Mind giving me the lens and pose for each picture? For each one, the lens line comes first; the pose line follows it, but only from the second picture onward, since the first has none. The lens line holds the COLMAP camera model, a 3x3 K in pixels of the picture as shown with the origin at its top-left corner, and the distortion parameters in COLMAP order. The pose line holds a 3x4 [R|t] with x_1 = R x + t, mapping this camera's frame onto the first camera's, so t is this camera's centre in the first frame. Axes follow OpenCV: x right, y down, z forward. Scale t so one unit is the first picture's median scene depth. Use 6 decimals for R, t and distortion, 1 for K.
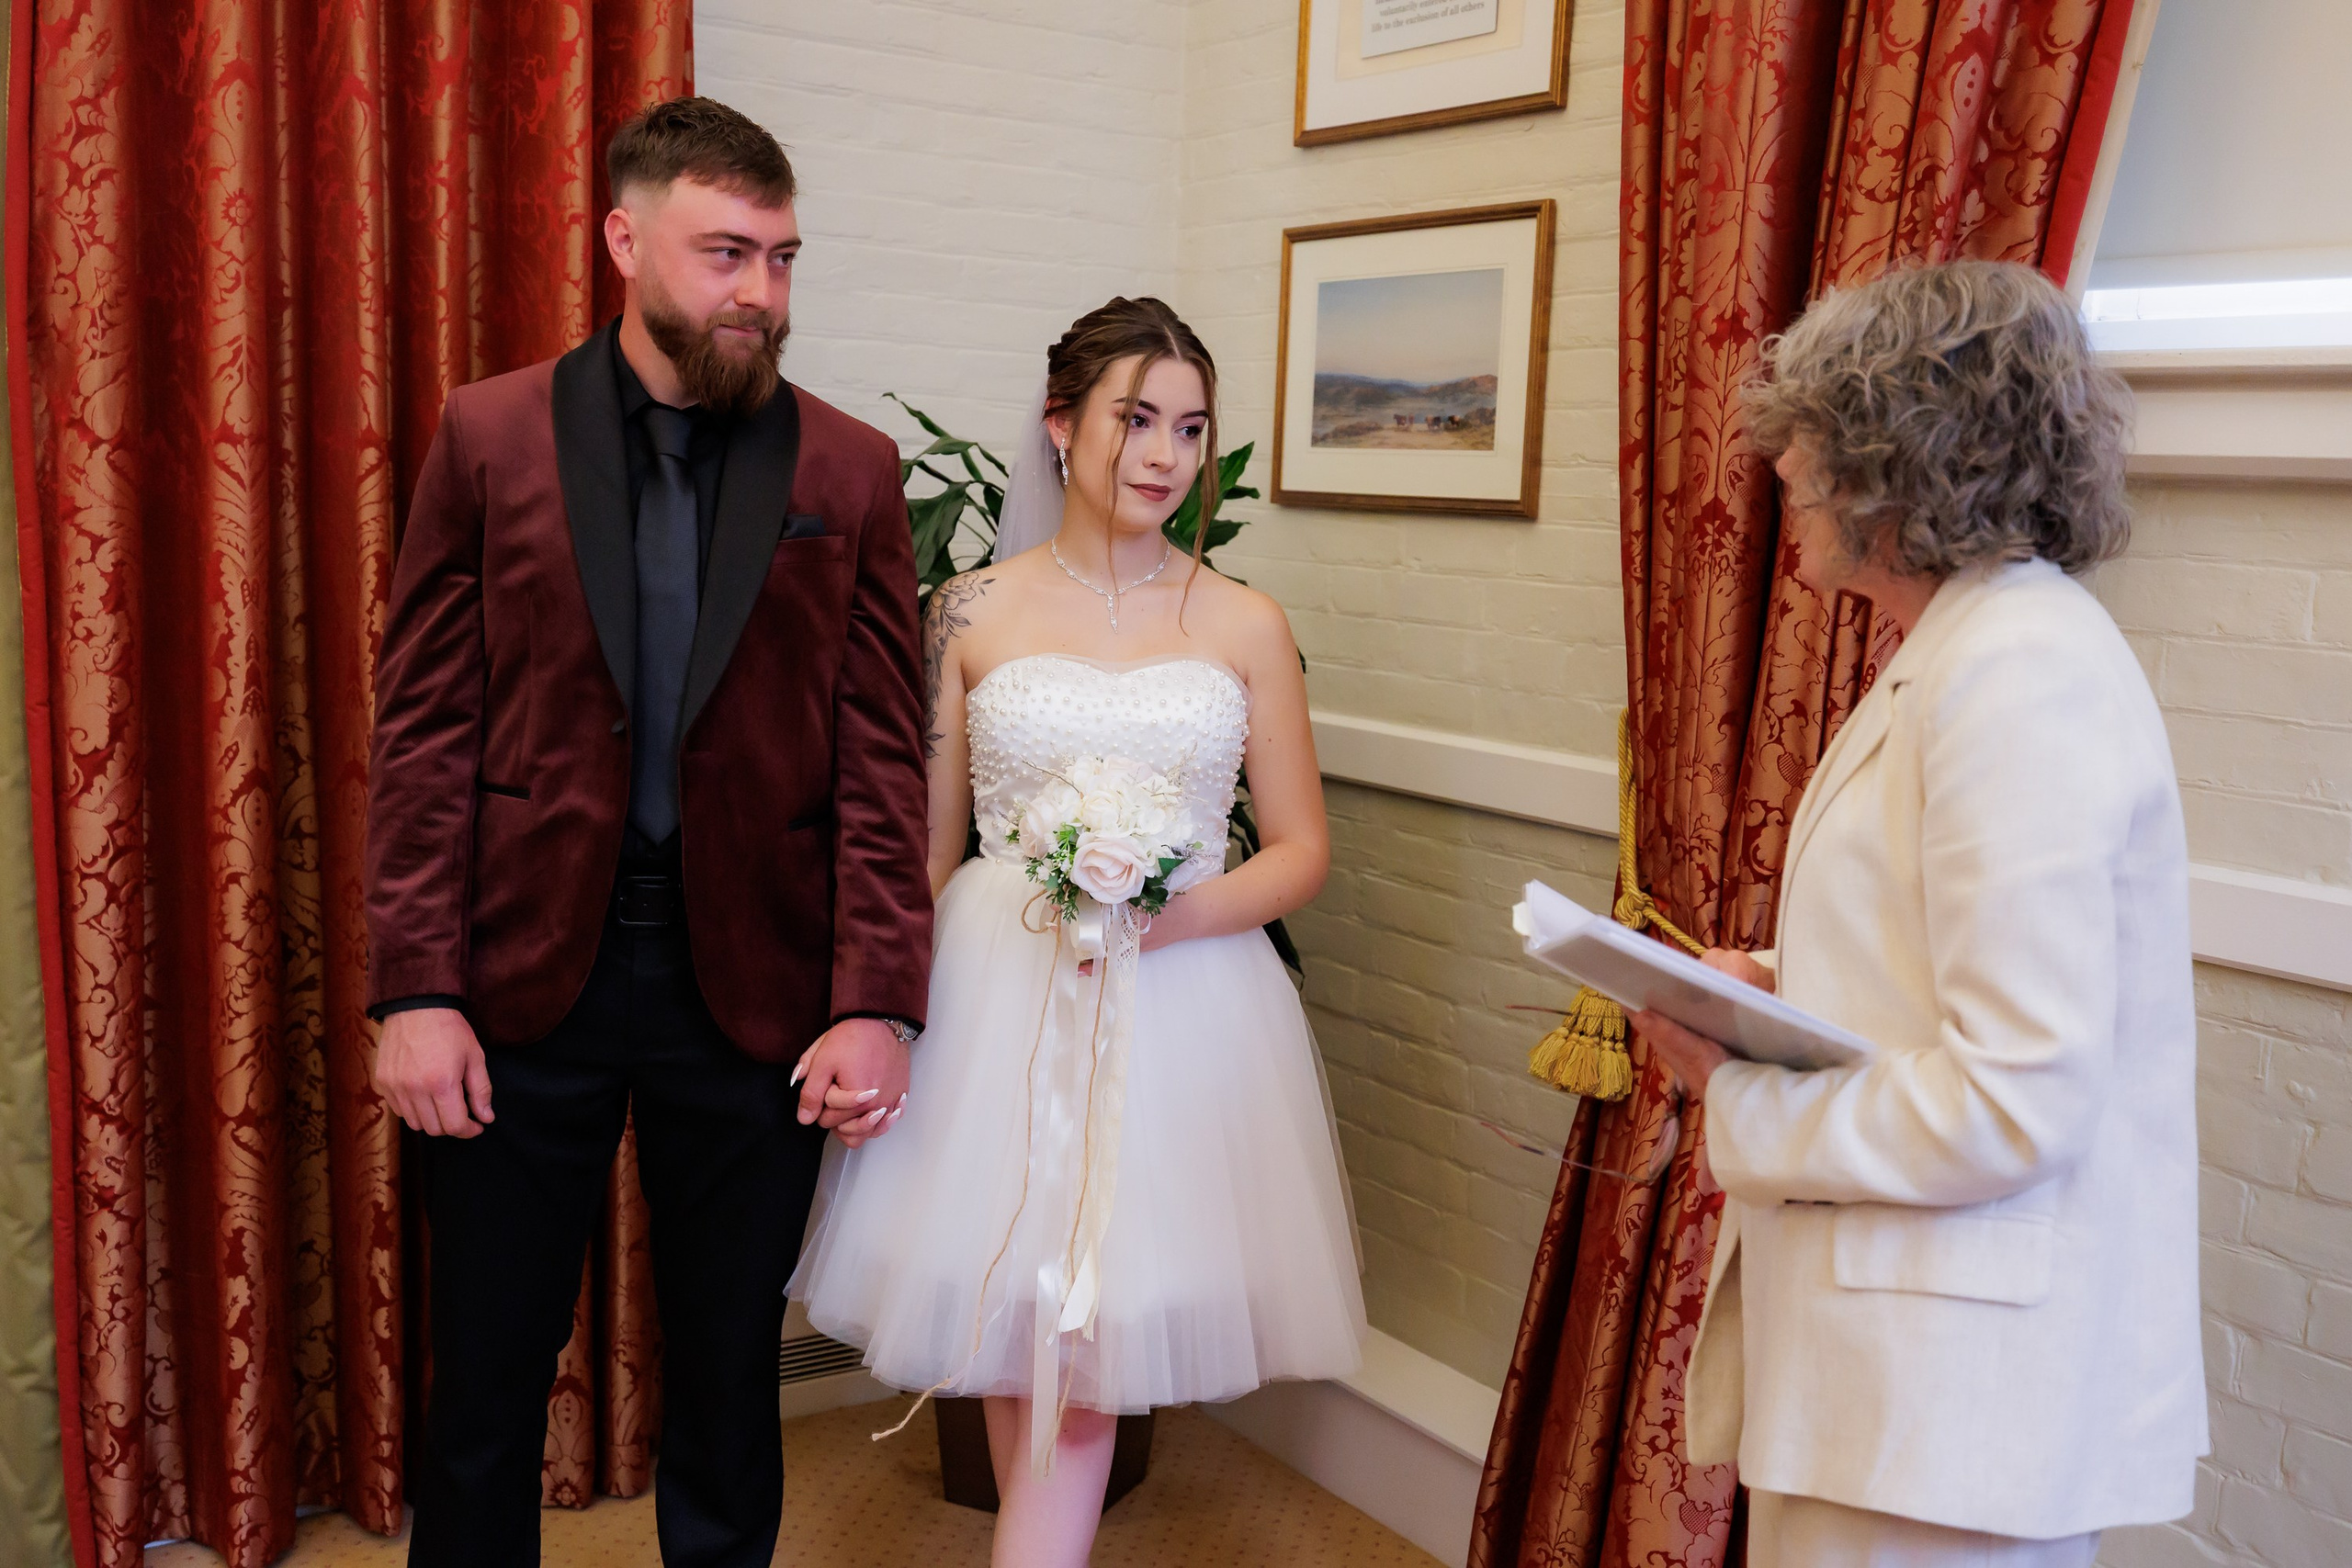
lens RADIAL K [[2313.6, 0, 1178.8], [0, 2313.6, 788.4], [0, 0, 1]] dist [-0.014203, -0.004075]
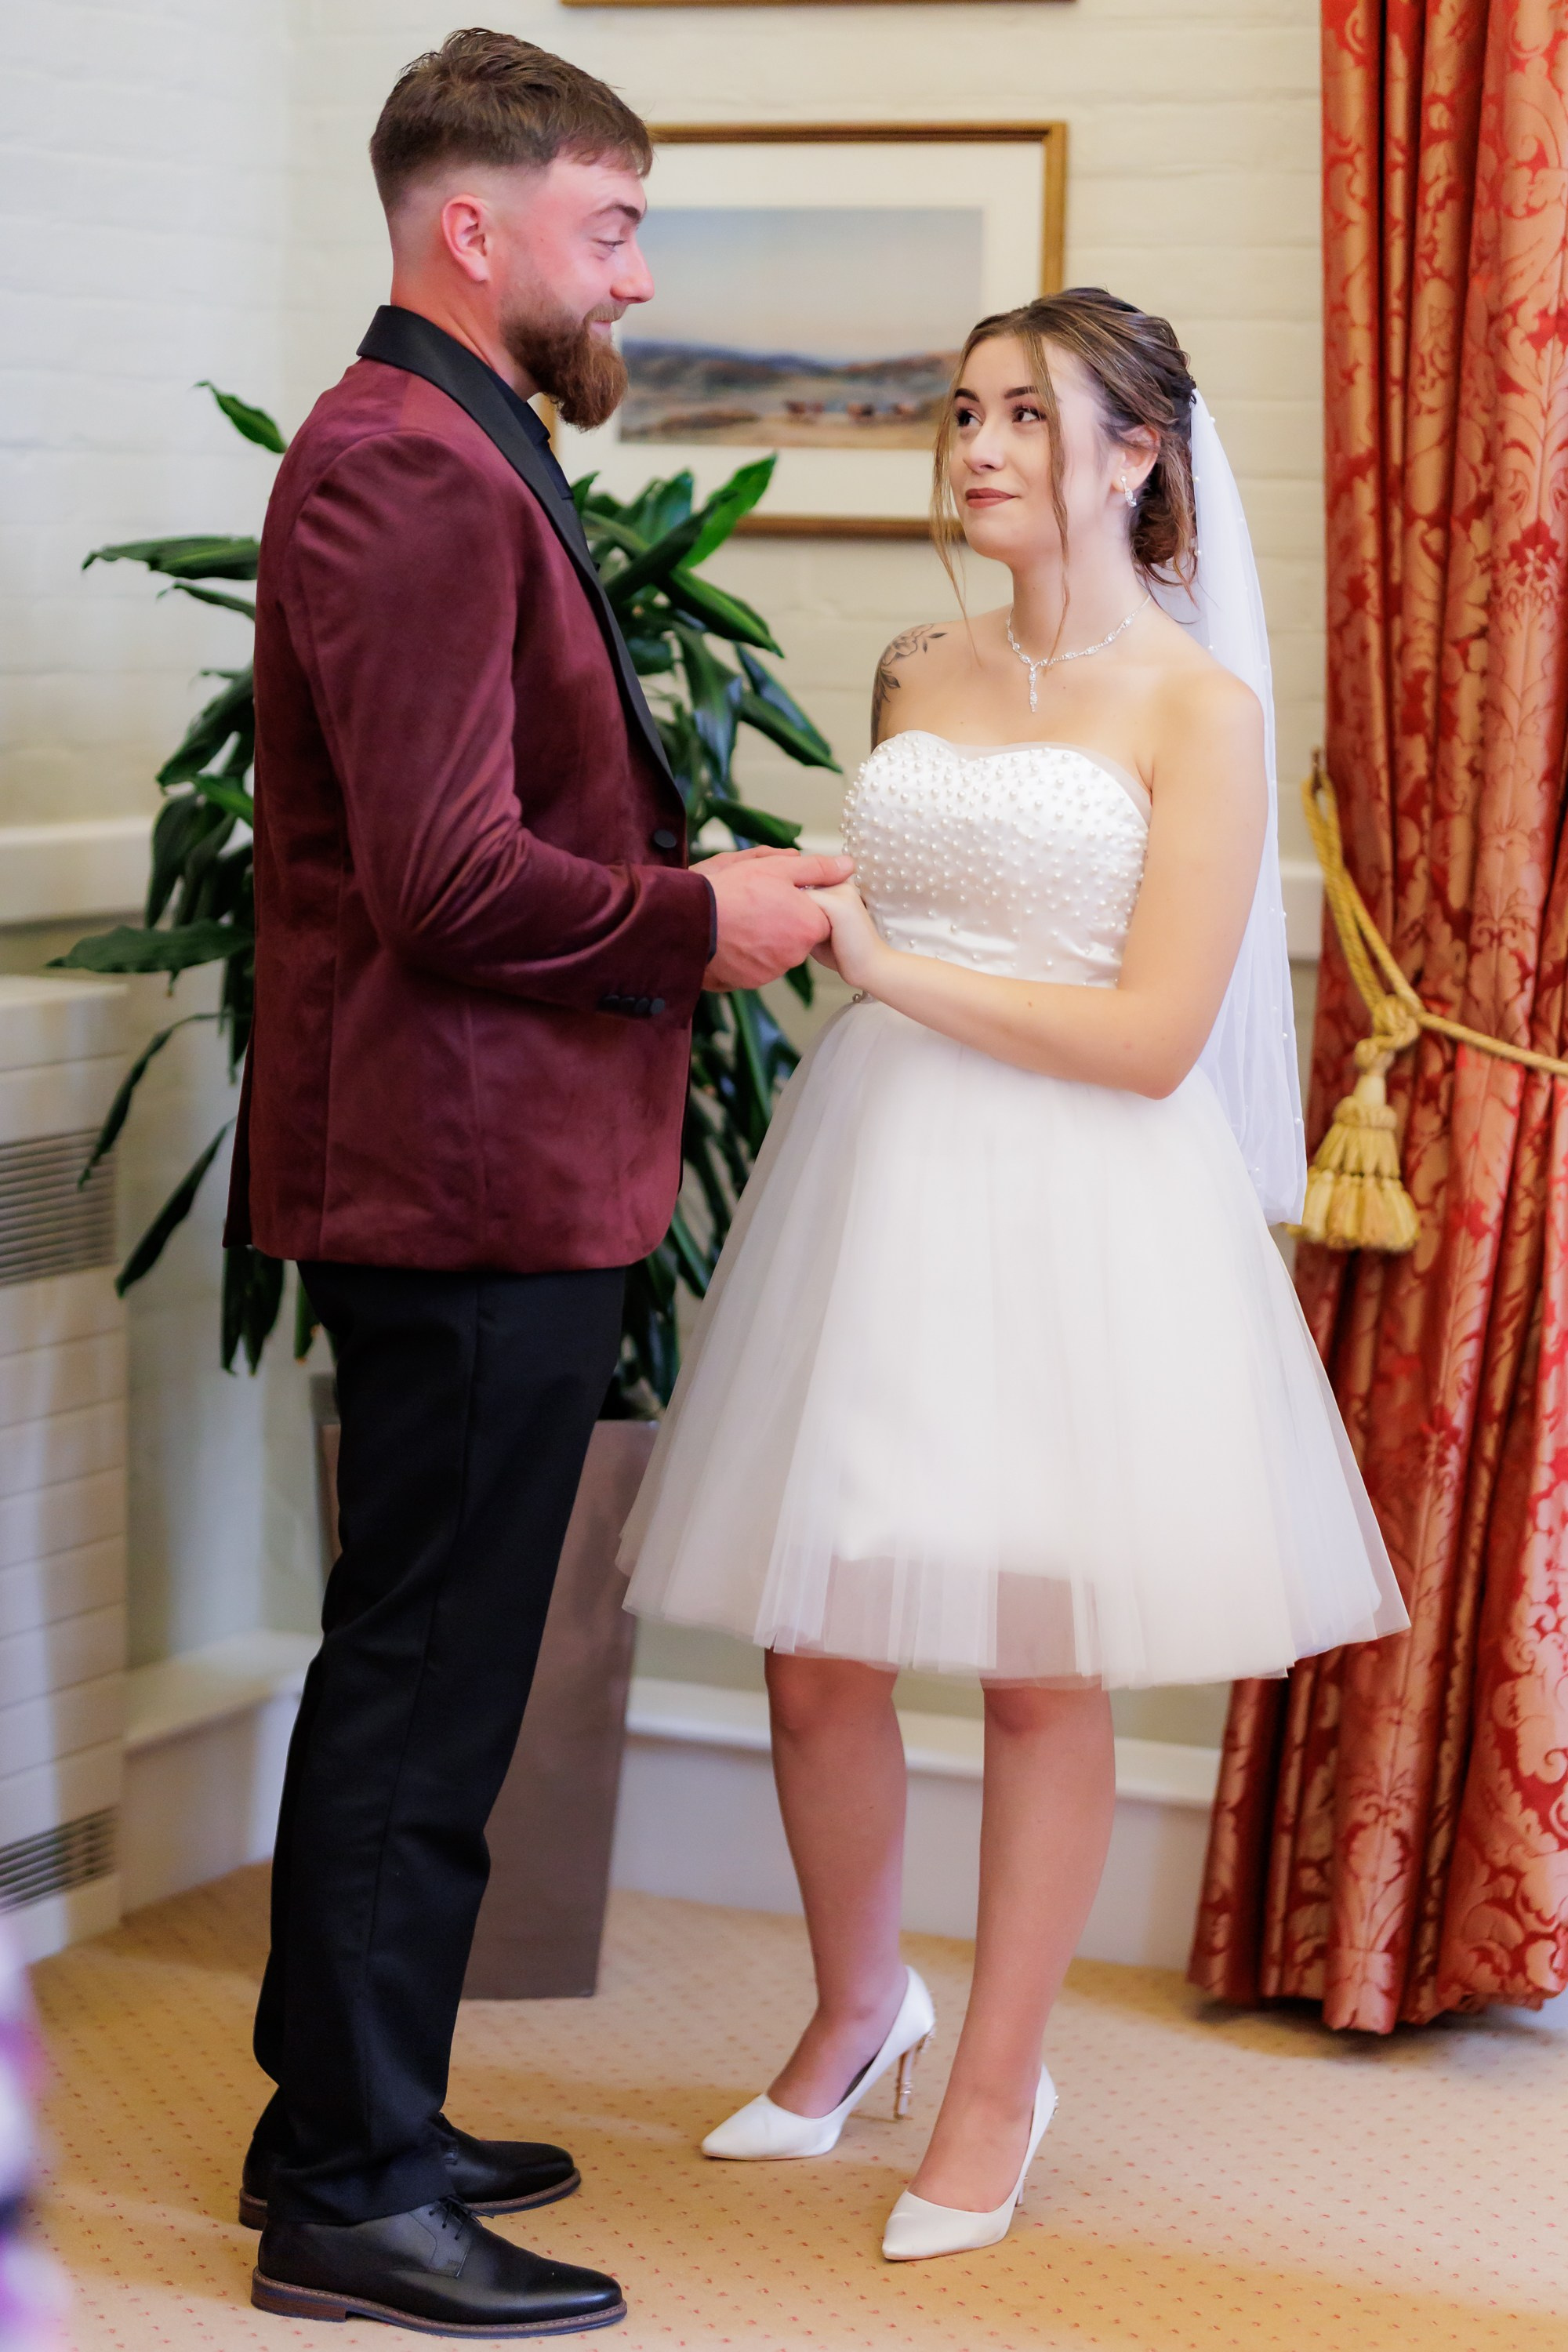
lens RADIAL K [[5530.8, 0, 886.2], [0, 5530.8, 1171.4], [0, 0, 1]] dist [0.026319, -0.054464]
pose [[0.855446, -0.084885, 0.510889, -0.975320], [0.080450, 0.996282, 0.030827, 0.031379], [-0.511606, 0.014730, 0.859094, -0.603175]]
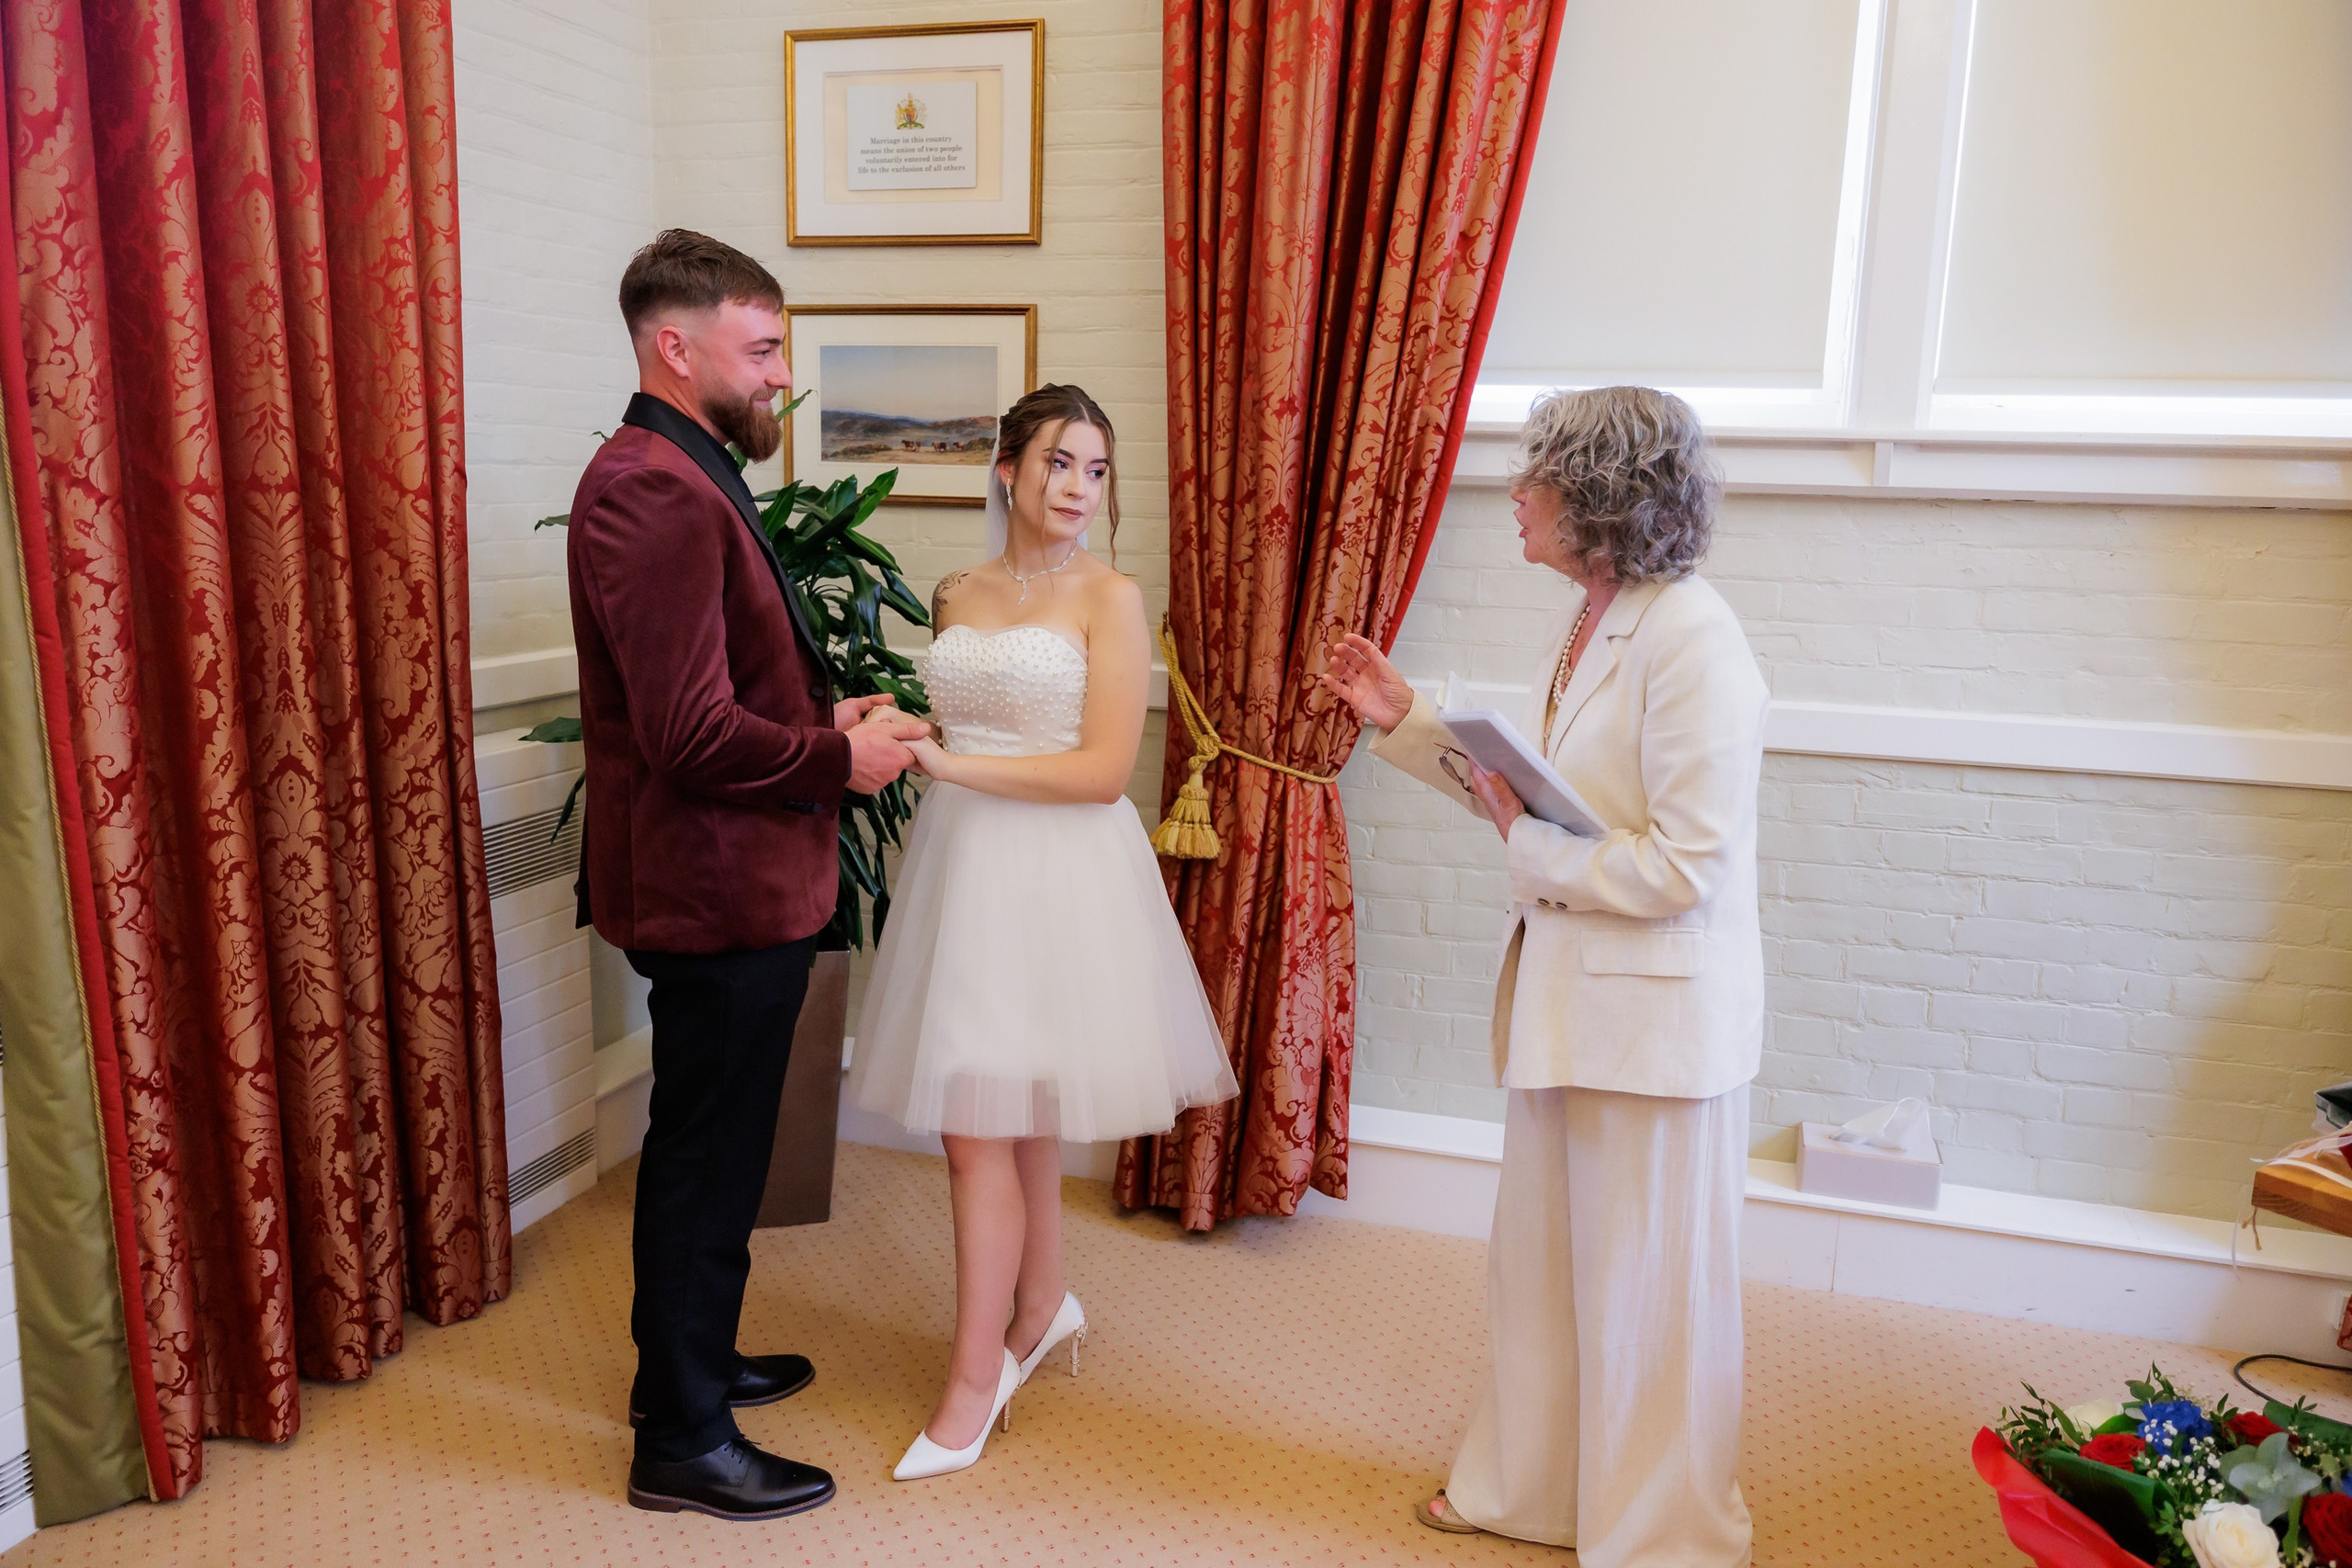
lens RADIAL K [[1727.8, 0, 1203.6], [0, 1727.8, 782.5], [0, 0, 1]] dist [-0.002059, -0.000344]
pose [[0.775356, -0.135487, 0.616820, -0.595347], [0.089323, 0.990424, 0.105269, -0.054968], [-0.625175, -0.026525, 0.780033, 0.010826]]
